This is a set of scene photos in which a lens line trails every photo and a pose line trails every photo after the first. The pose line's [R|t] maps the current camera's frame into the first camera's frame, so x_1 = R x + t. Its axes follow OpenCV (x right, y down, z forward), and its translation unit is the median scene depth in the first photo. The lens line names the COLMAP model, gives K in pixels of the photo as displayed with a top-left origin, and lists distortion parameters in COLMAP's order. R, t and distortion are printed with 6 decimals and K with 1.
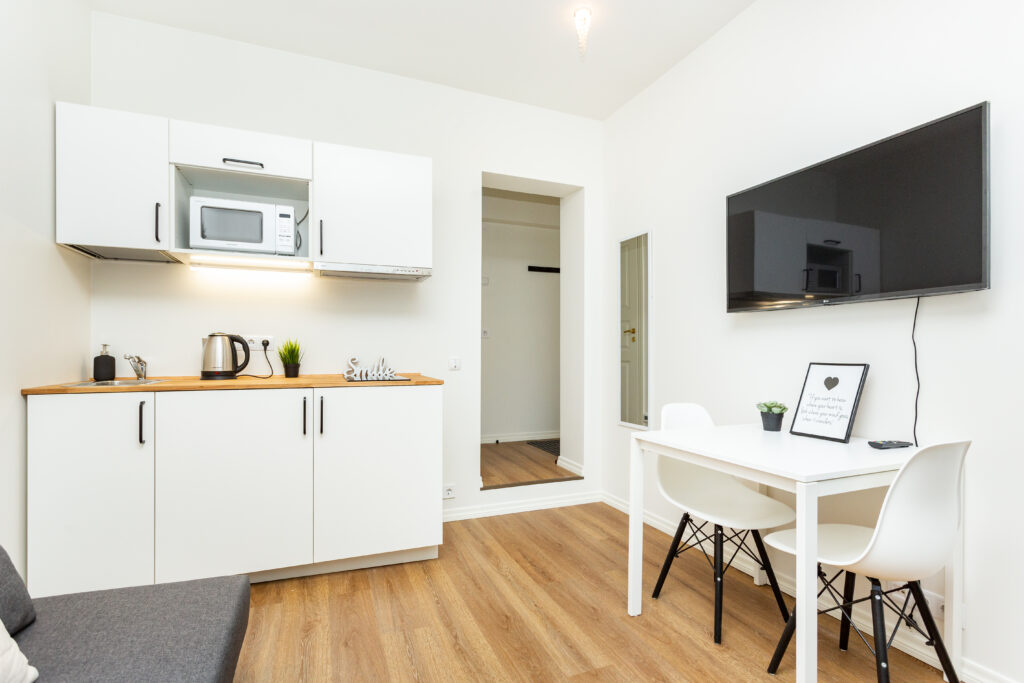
lens RADIAL K [[486.6, 0, 507.6], [0, 486.6, 353.8], [0, 0, 1]] dist [0.000470, 0.000236]
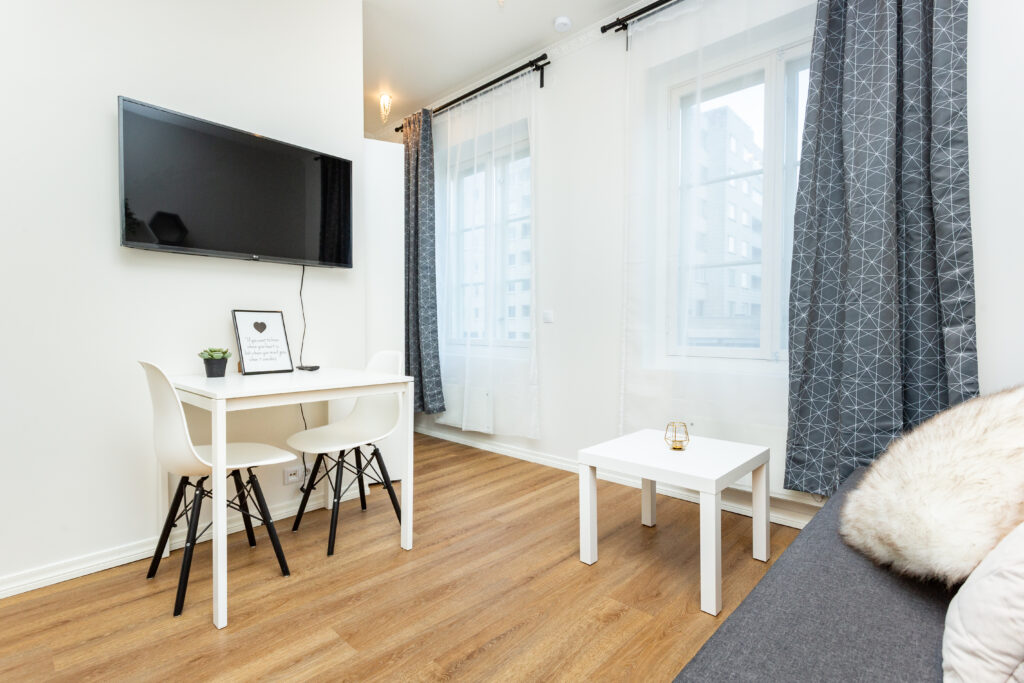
lens RADIAL K [[487.9, 0, 513.6], [0, 487.9, 342.1], [0, 0, 1]] dist [-0.001856, 0.000279]
pose [[-0.427409, -0.028001, 0.903625, -0.531565], [0.000140, 0.999518, 0.031039, 0.047574], [-0.904058, 0.013393, -0.427199, 0.754156]]
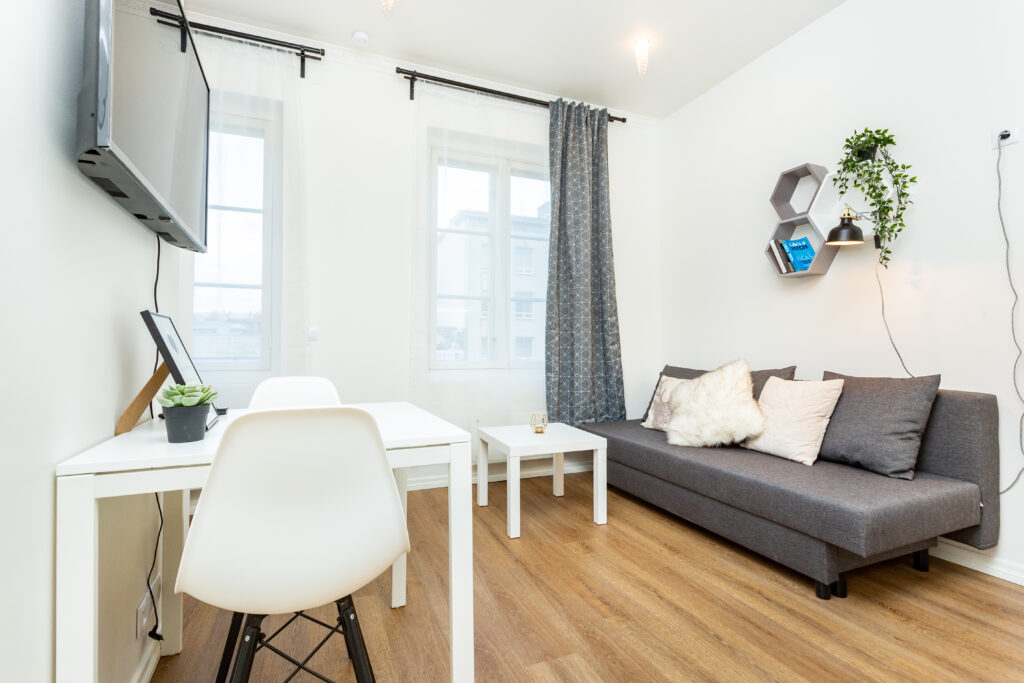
lens RADIAL K [[487.5, 0, 514.8], [0, 487.5, 337.8], [0, 0, 1]] dist [0.001629, 0.000396]
pose [[-0.999814, -0.004998, -0.018617, 0.178034], [-0.004687, 0.999849, -0.016717, 0.049332], [0.018698, -0.016626, -0.999687, 1.317522]]
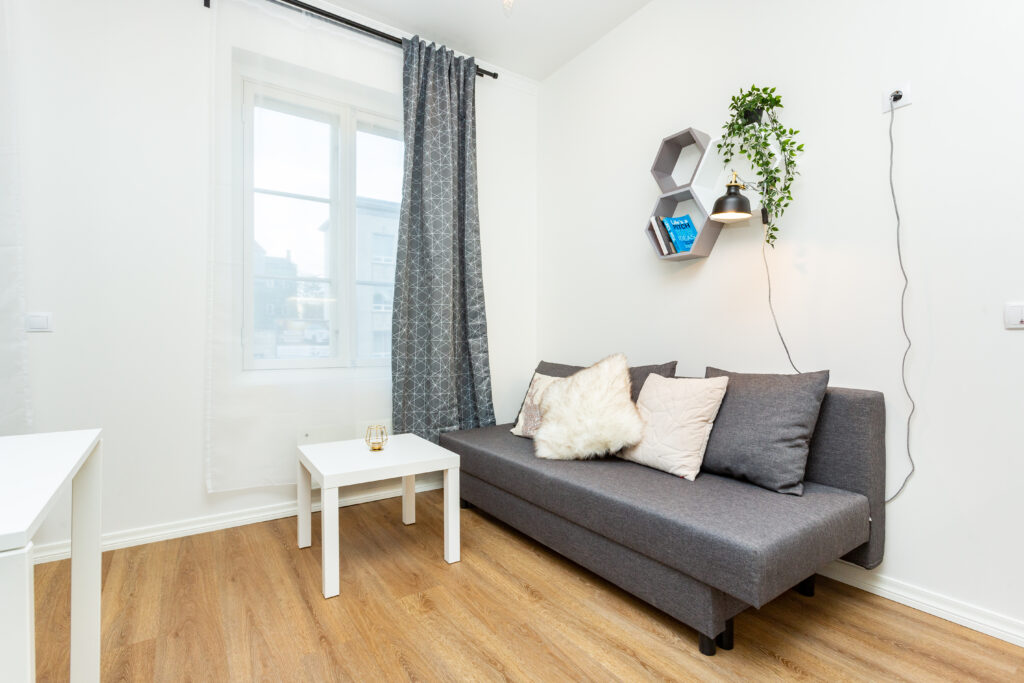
lens RADIAL K [[487.9, 0, 513.6], [0, 487.9, 342.1], [0, 0, 1]] dist [-0.001856, 0.000279]
pose [[-0.975088, -0.000201, -0.221819, 0.049181], [-0.001090, 0.999992, 0.003885, 0.051093], [0.221816, 0.004030, -0.975080, 1.092179]]
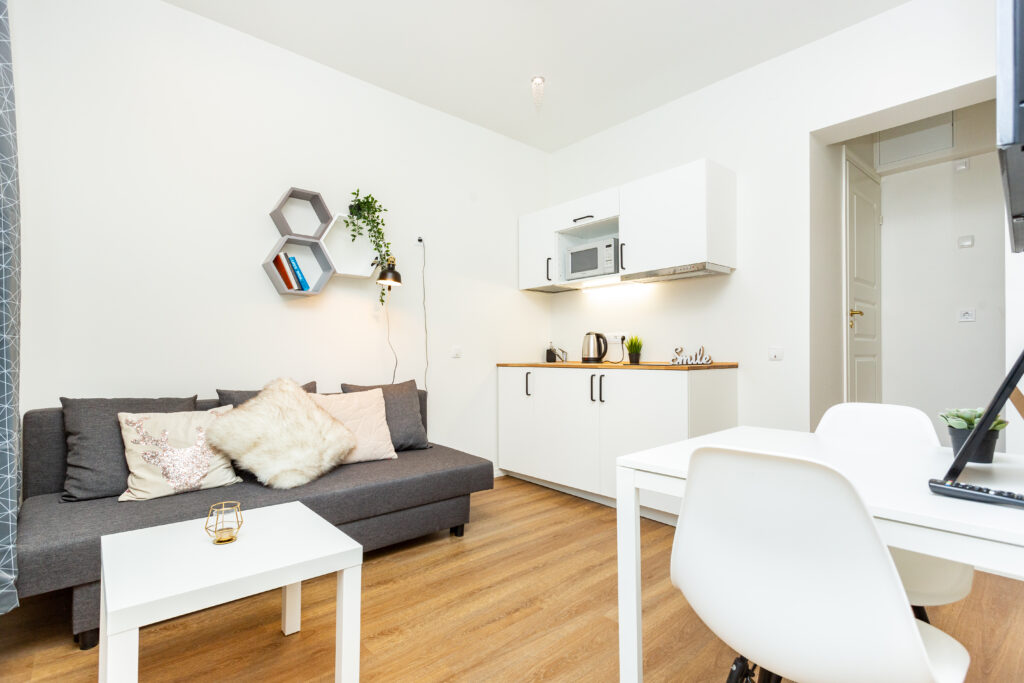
lens RADIAL K [[484.6, 0, 511.2], [0, 484.6, 350.3], [0, 0, 1]] dist [0.002919, 0.000134]
pose [[0.343117, -0.012516, -0.939209, 0.769213], [0.000690, 0.999914, -0.013072, 0.034291], [0.939293, 0.003837, 0.343096, 0.269177]]
